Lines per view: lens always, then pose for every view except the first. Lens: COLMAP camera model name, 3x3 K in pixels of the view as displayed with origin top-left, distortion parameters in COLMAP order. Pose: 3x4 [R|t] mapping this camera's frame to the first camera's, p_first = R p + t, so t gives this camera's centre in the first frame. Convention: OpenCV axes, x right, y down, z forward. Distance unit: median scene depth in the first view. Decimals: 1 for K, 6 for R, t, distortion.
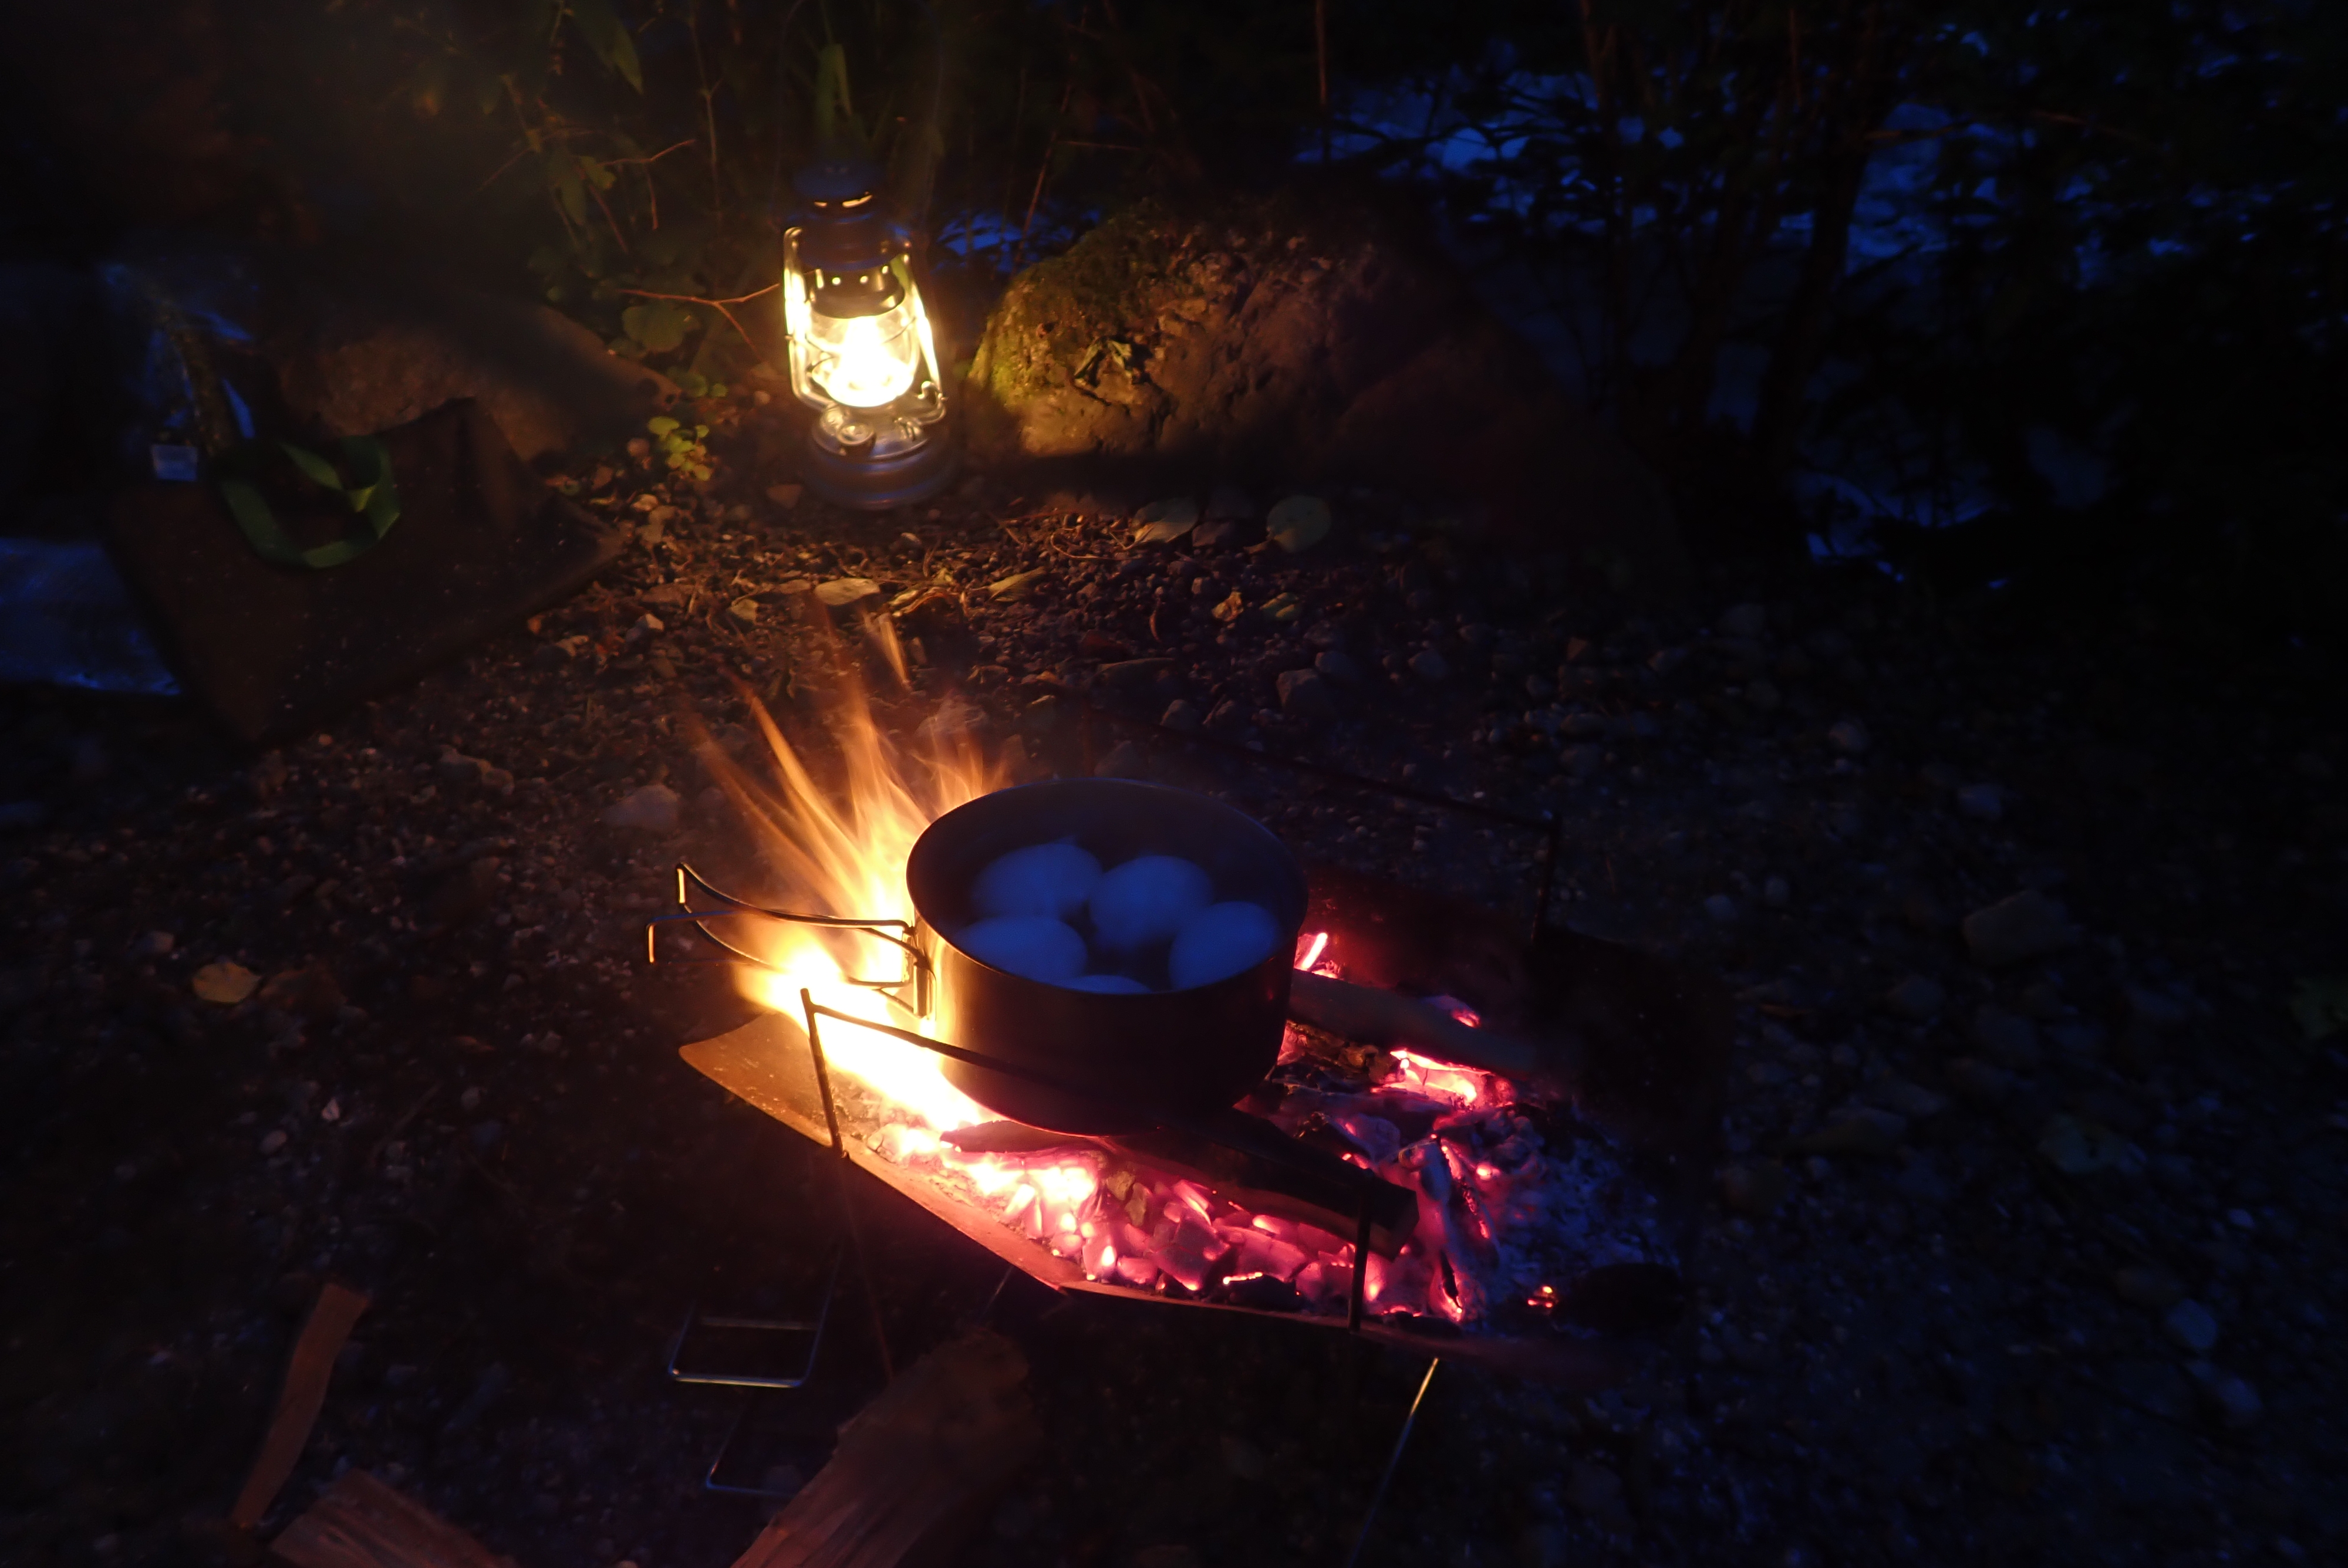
lens RADIAL K [[1724.9, 0, 1176.7], [0, 1724.9, 782.4], [0, 0, 1]] dist [-0.001374, 0.003650]
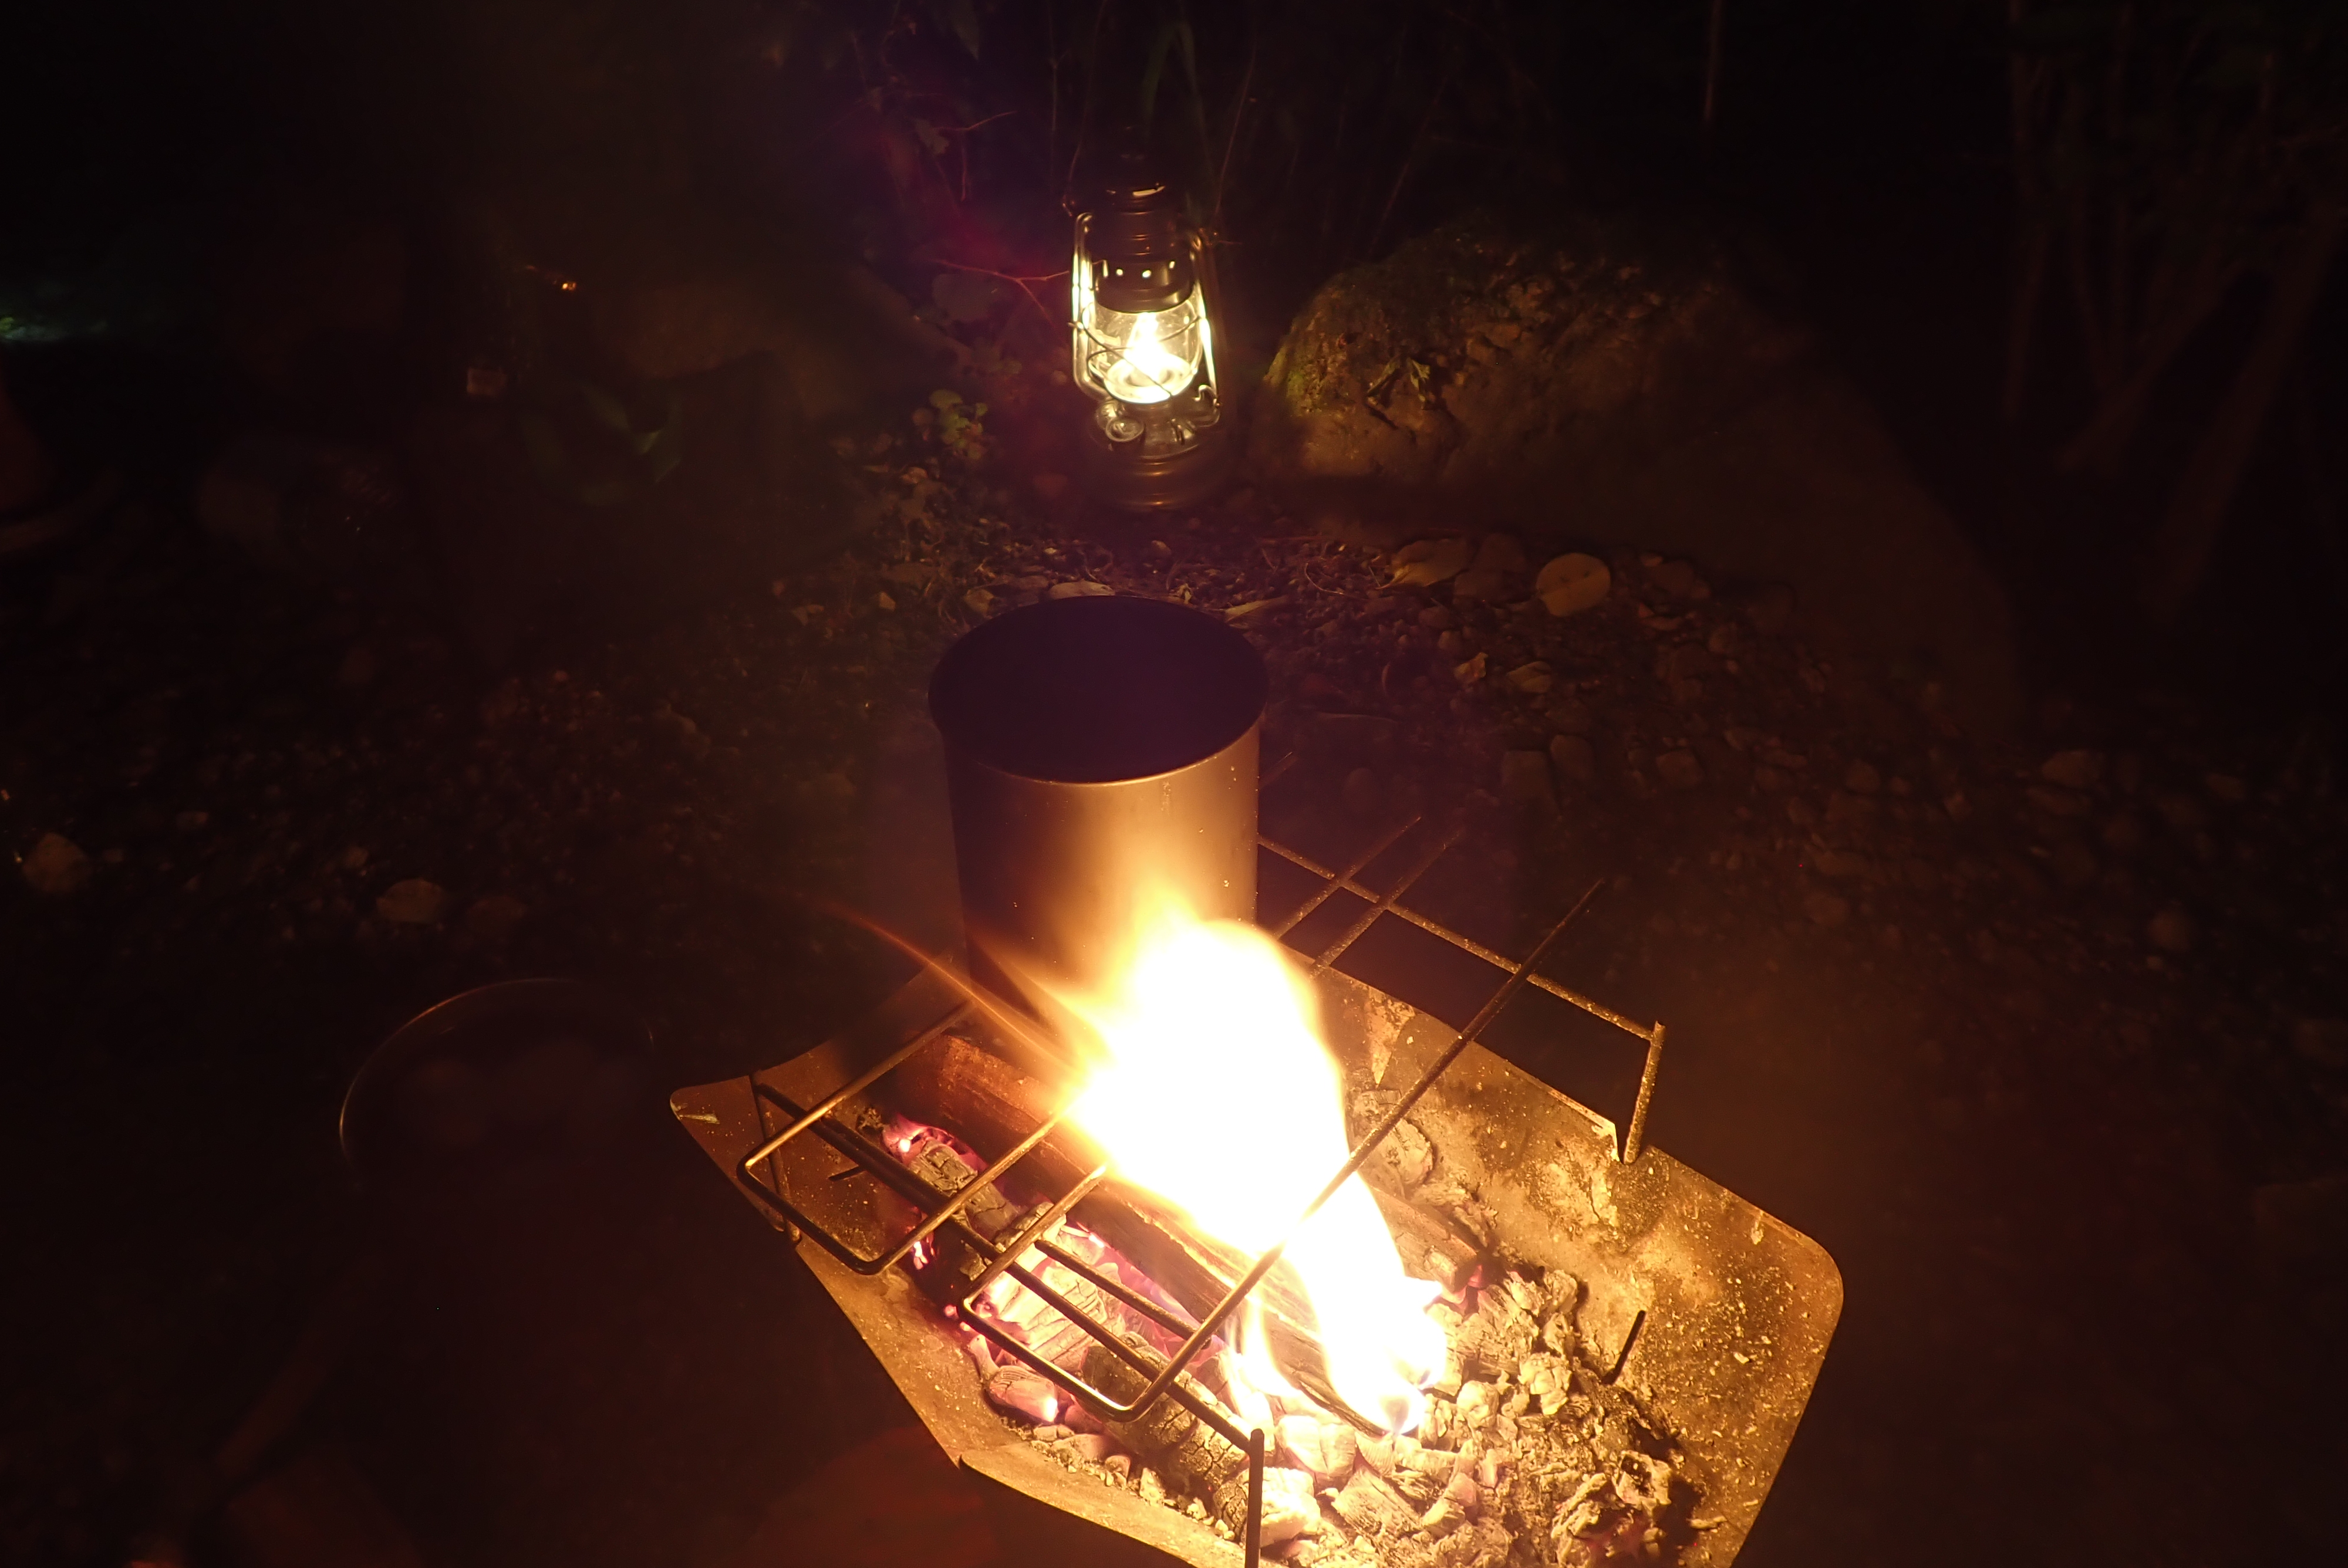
lens RADIAL K [[1724.9, 0, 1179.1], [0, 1724.9, 783.3], [0, 0, 1]] dist [-0.001374, 0.003650]
pose [[0.966007, 0.153691, -0.207869, 0.073552], [-0.150101, 0.988119, 0.033030, -0.044670], [0.210475, -0.000706, 0.977599, 0.067297]]
